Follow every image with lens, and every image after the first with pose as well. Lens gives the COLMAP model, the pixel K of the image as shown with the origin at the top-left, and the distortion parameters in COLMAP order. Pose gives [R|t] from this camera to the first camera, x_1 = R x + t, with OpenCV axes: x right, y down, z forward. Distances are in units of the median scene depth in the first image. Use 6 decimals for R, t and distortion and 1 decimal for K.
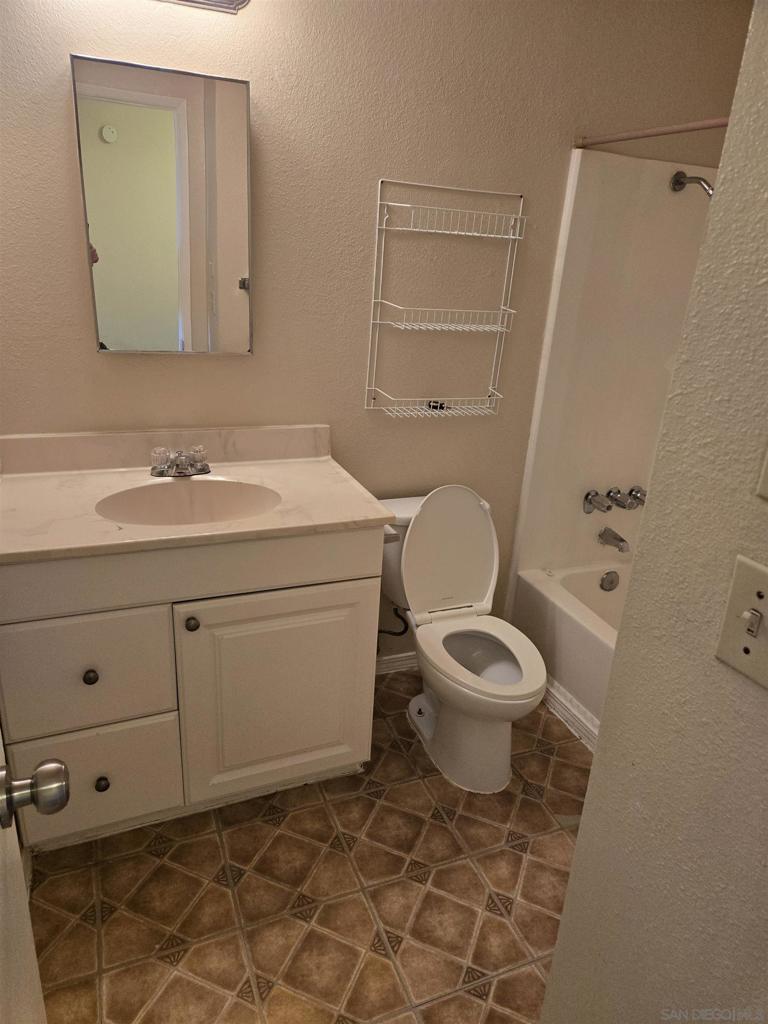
lens RADIAL K [[689.0, 0, 386.8], [0, 689.0, 515.0], [0, 0, 1]] dist [0.035740, -0.023739]
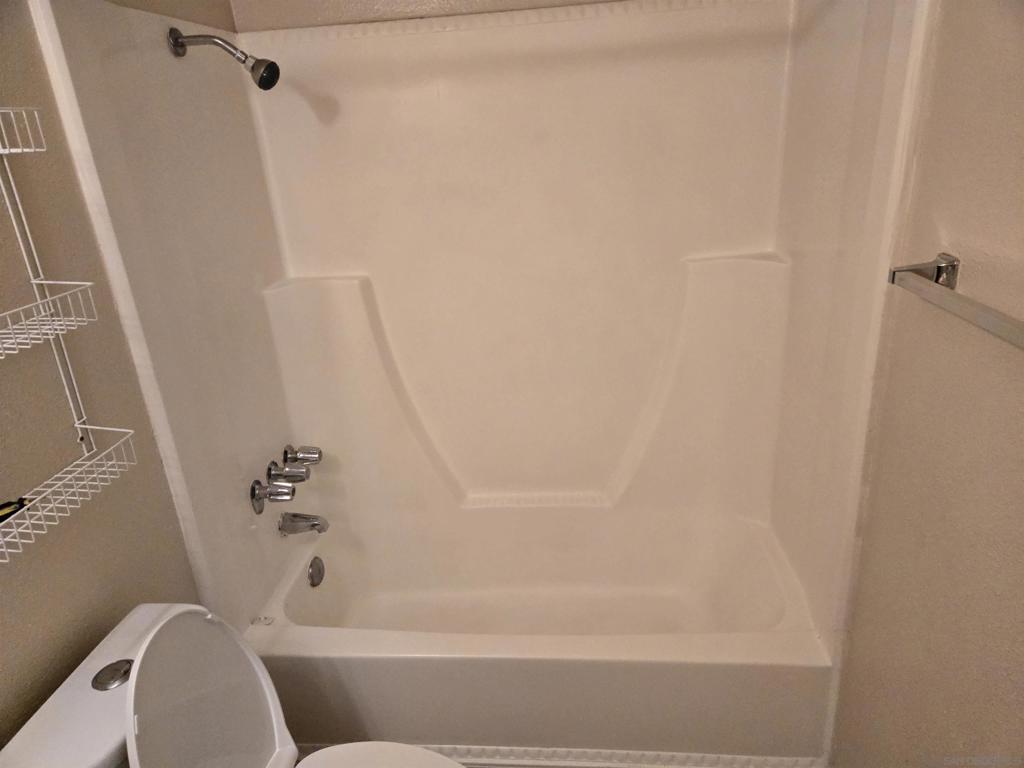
lens RADIAL K [[689.0, 0, 511.3], [0, 689.0, 373.6], [0, 0, 1]] dist [0.035740, -0.023739]
pose [[0.457721, -0.401152, 0.793454, -0.092935], [0.425544, 0.882414, 0.200643, -0.159381], [-0.780643, 0.245811, 0.574607, 0.362204]]
